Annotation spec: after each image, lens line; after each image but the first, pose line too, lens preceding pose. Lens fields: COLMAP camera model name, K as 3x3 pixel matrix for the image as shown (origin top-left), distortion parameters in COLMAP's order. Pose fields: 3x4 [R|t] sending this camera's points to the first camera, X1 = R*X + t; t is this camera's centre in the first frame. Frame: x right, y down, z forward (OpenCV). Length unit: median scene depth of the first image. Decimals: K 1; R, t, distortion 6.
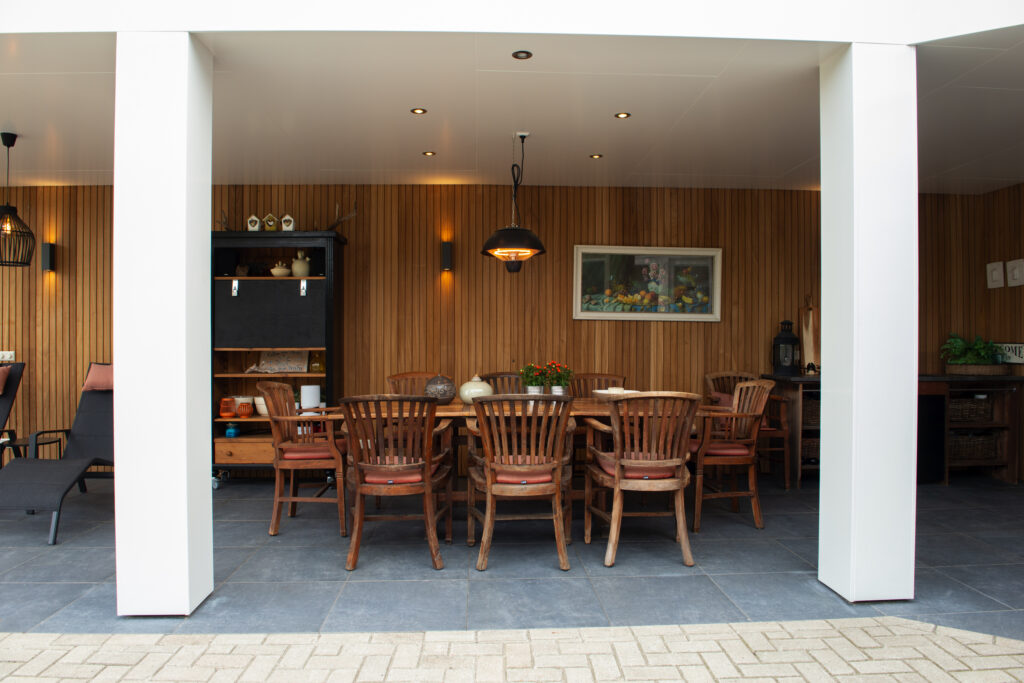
lens RADIAL K [[700.7, 0, 514.8], [0, 700.7, 342.6], [0, 0, 1]] dist [-0.052699, -0.000219]
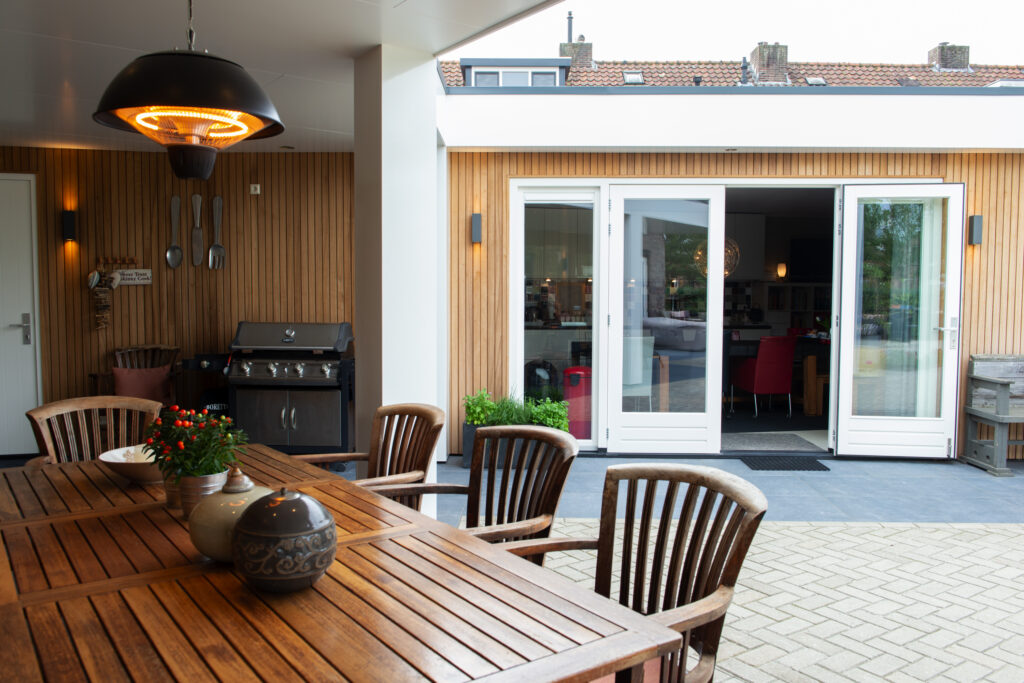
lens RADIAL K [[798.3, 0, 508.9], [0, 798.3, 344.5], [0, 0, 1]] dist [-0.015820, -0.023594]
pose [[-0.547752, -0.055002, 0.834831, -0.349050], [-0.004034, 0.997999, 0.063105, -0.033278], [-0.836631, 0.031198, -0.546878, 0.854928]]
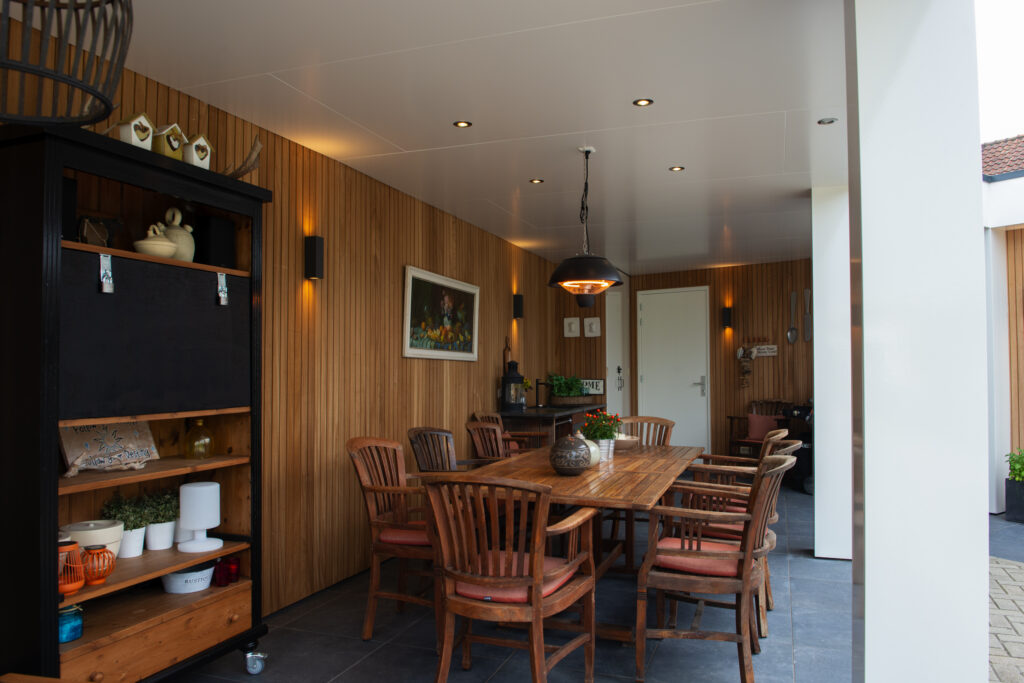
lens RADIAL K [[742.6, 0, 513.0], [0, 742.6, 349.8], [0, 0, 1]] dist [-0.041191, 0.006348]
pose [[0.384244, 0.022891, 0.922948, -0.681474], [0.001231, 0.999679, -0.025307, -0.020490], [-0.923231, 0.010860, 0.384092, 0.577801]]
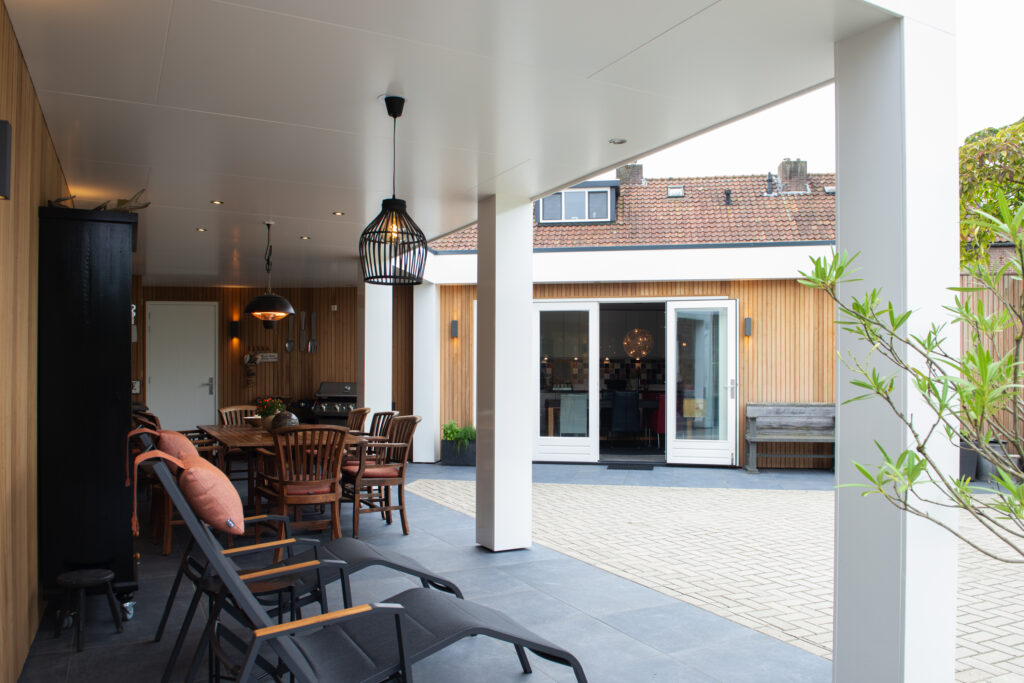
lens RADIAL K [[760.2, 0, 515.6], [0, 760.2, 374.0], [0, 0, 1]] dist [-0.037074, -0.001073]
pose [[-0.418391, -0.002608, 0.908263, -1.125402], [-0.002432, 0.999996, 0.001751, -0.018738], [-0.908264, -0.001476, -0.418396, 0.914788]]
